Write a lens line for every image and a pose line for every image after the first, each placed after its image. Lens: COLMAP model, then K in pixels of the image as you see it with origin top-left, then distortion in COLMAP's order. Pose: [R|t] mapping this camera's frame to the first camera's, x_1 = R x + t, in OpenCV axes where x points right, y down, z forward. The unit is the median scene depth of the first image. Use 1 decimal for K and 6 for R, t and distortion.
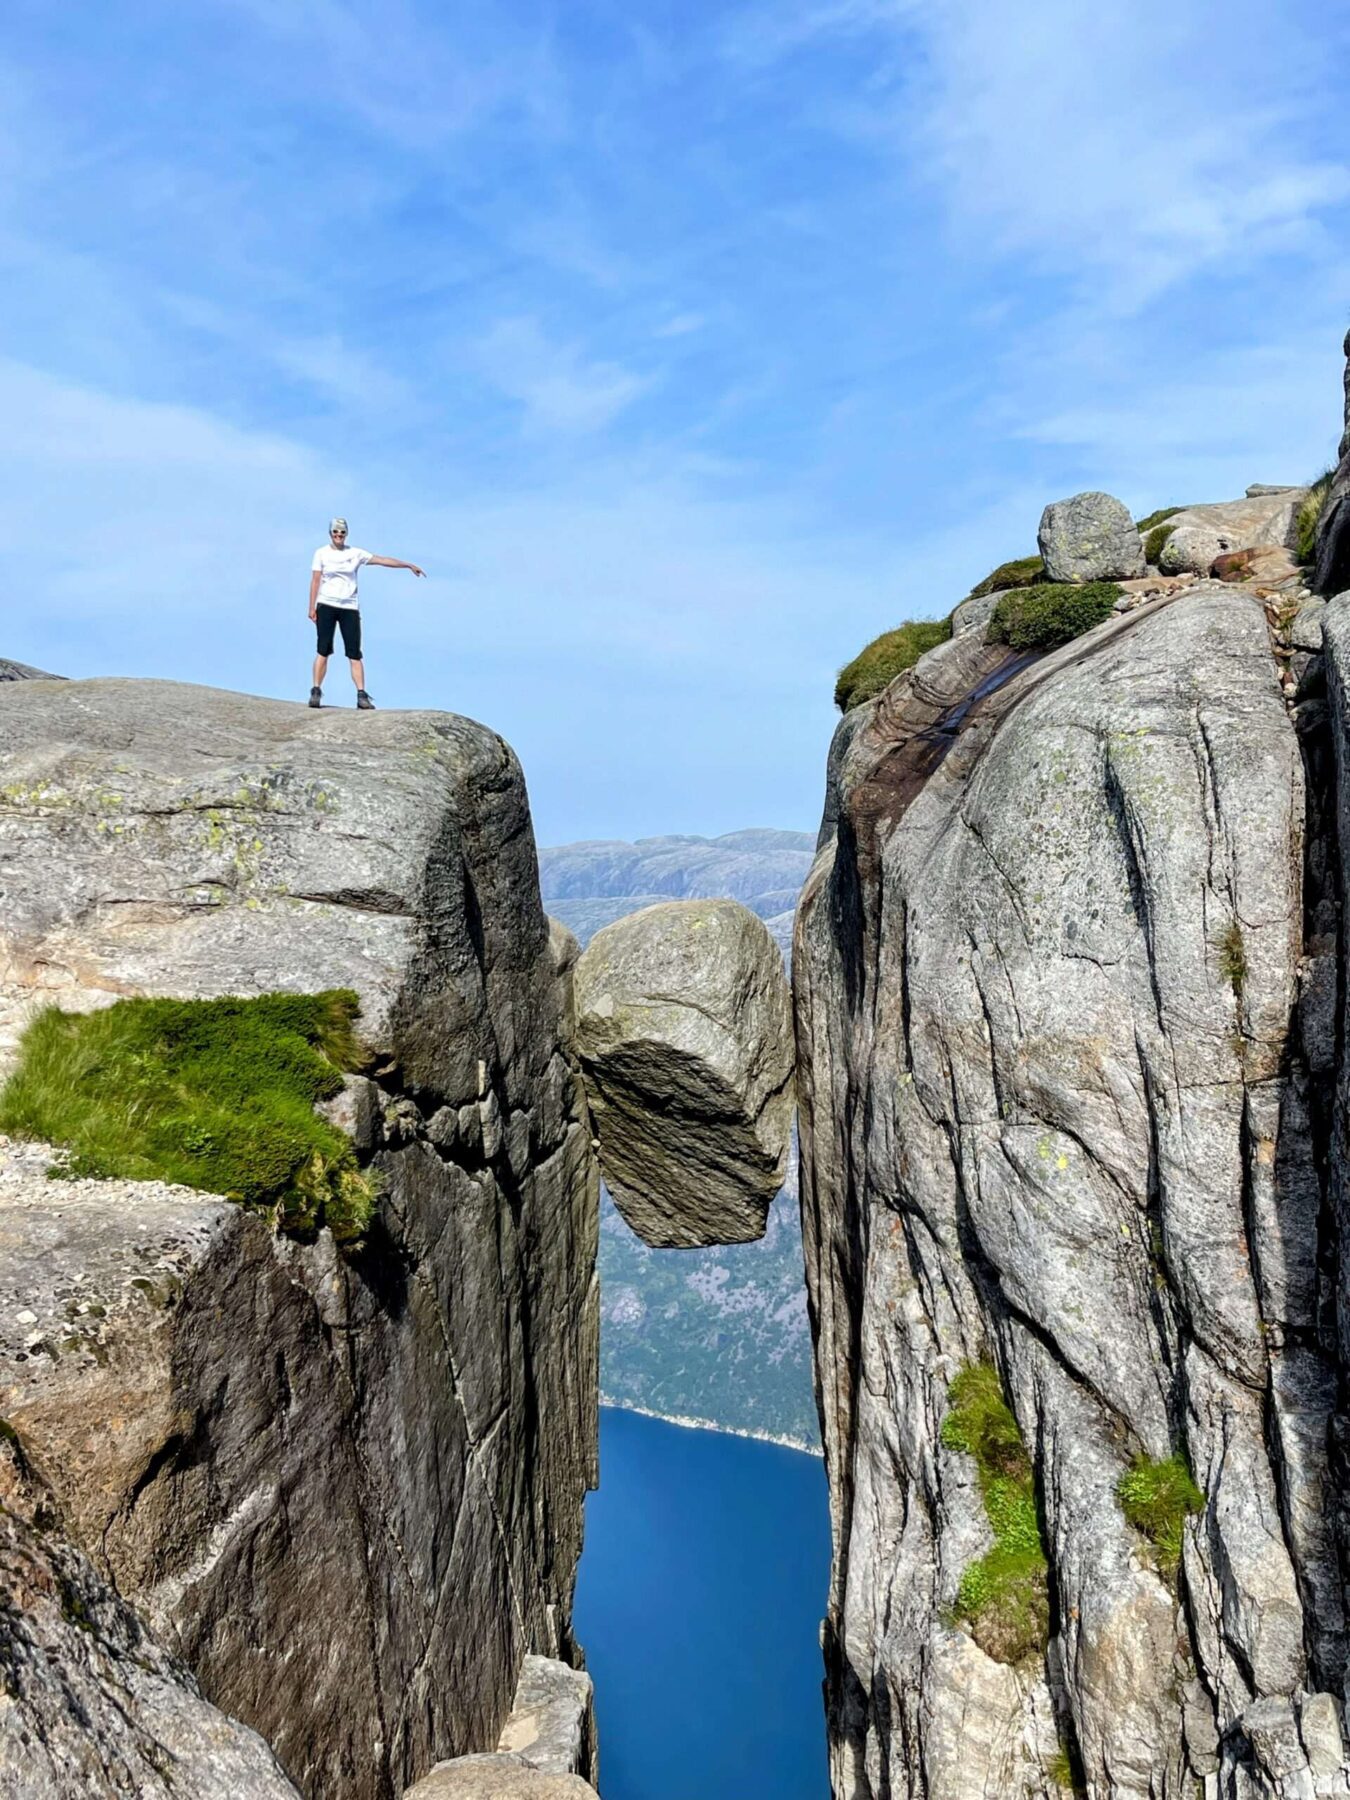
lens RADIAL K [[1833.9, 0, 675.0], [0, 1833.9, 900.0], [0, 0, 1]] dist [0.150479, -0.386369]
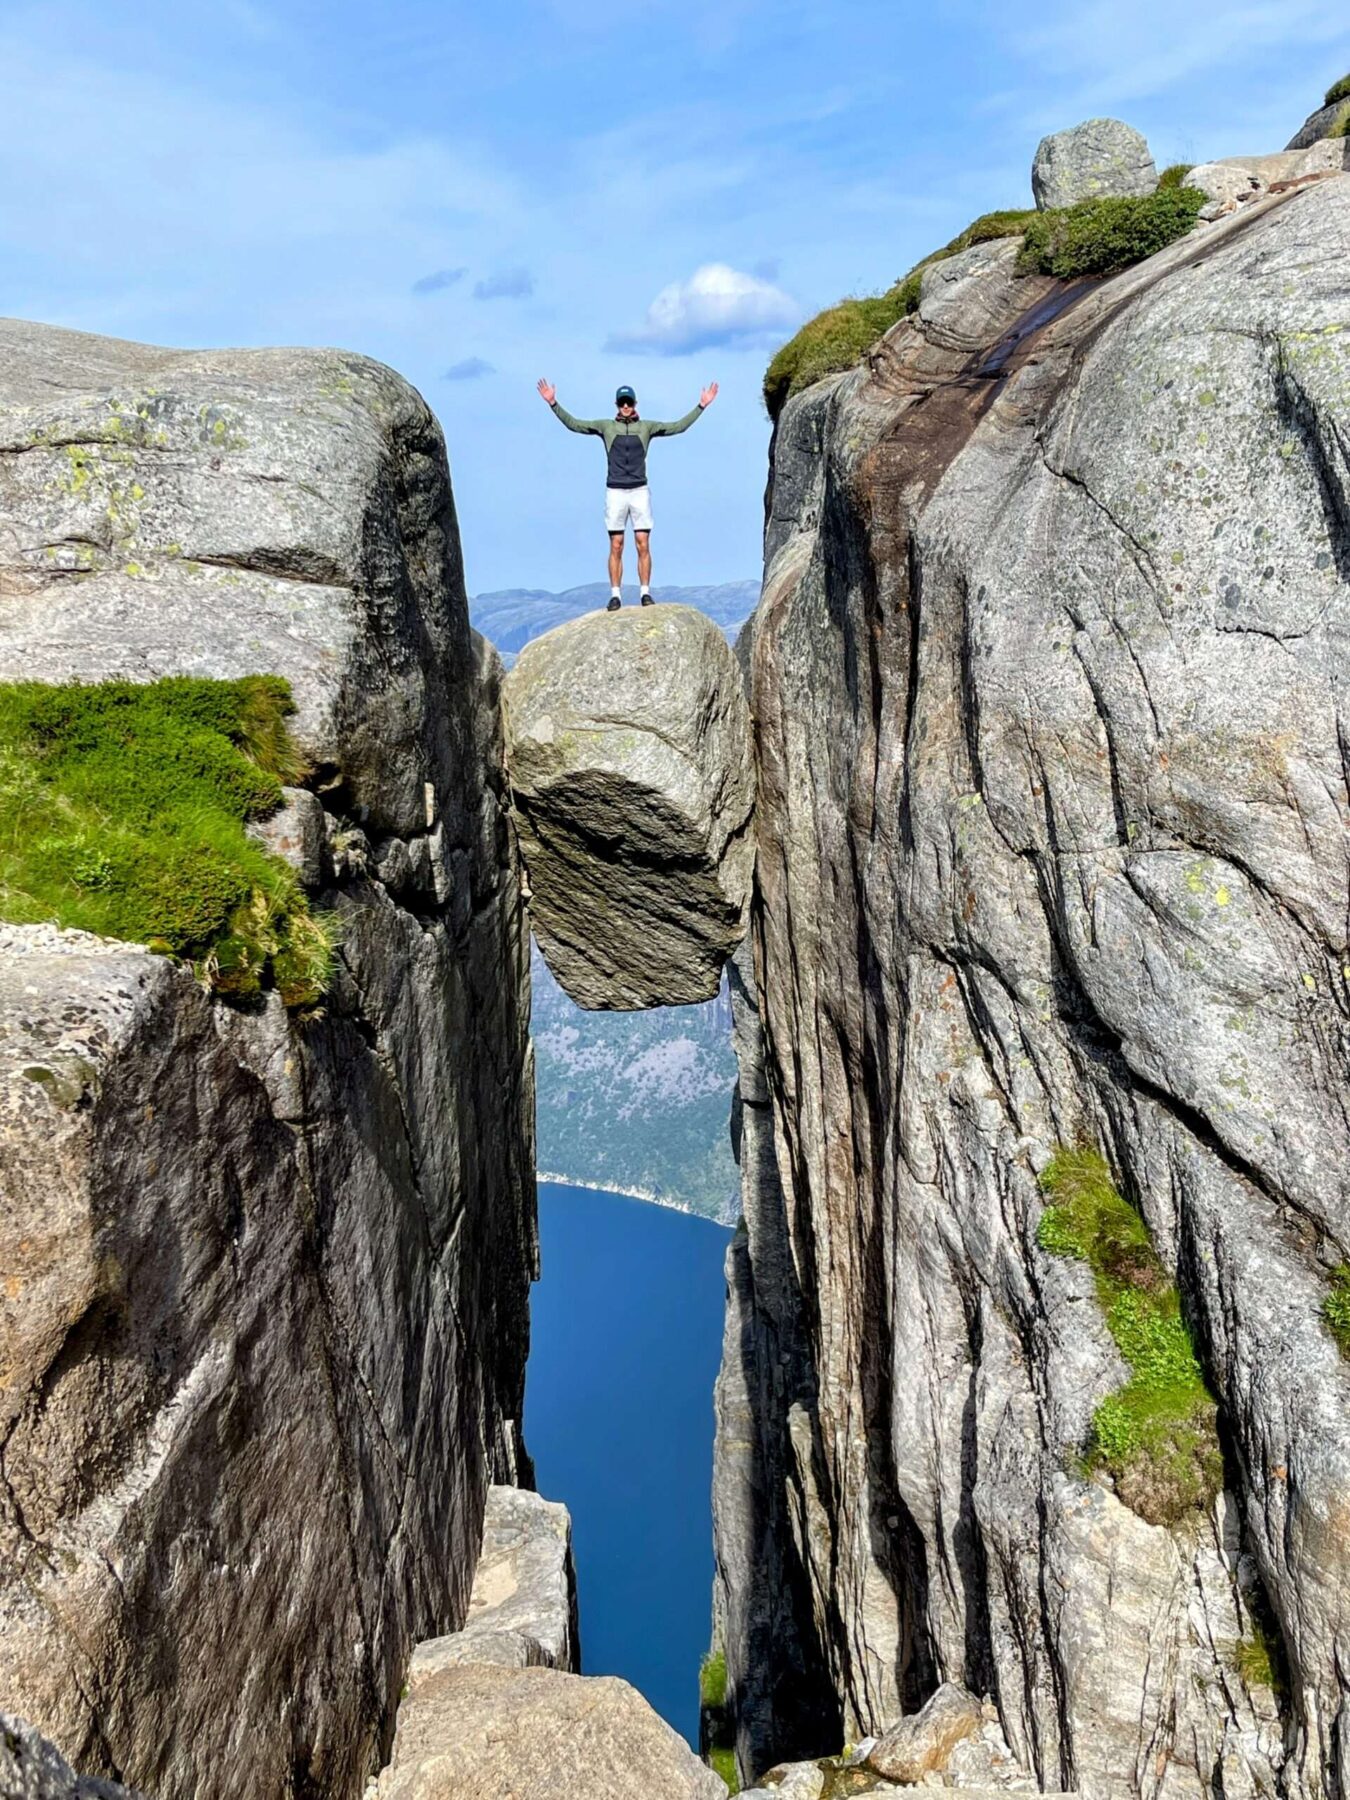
lens RADIAL K [[1977.2, 0, 675.0], [0, 1977.2, 900.0], [0, 0, 1]] dist [0.172823, -0.596834]
pose [[0.998343, -0.008491, 0.056915, -0.057626], [0.000953, 0.991357, 0.131185, 0.029843], [-0.057537, -0.130913, 0.989723, 0.166414]]
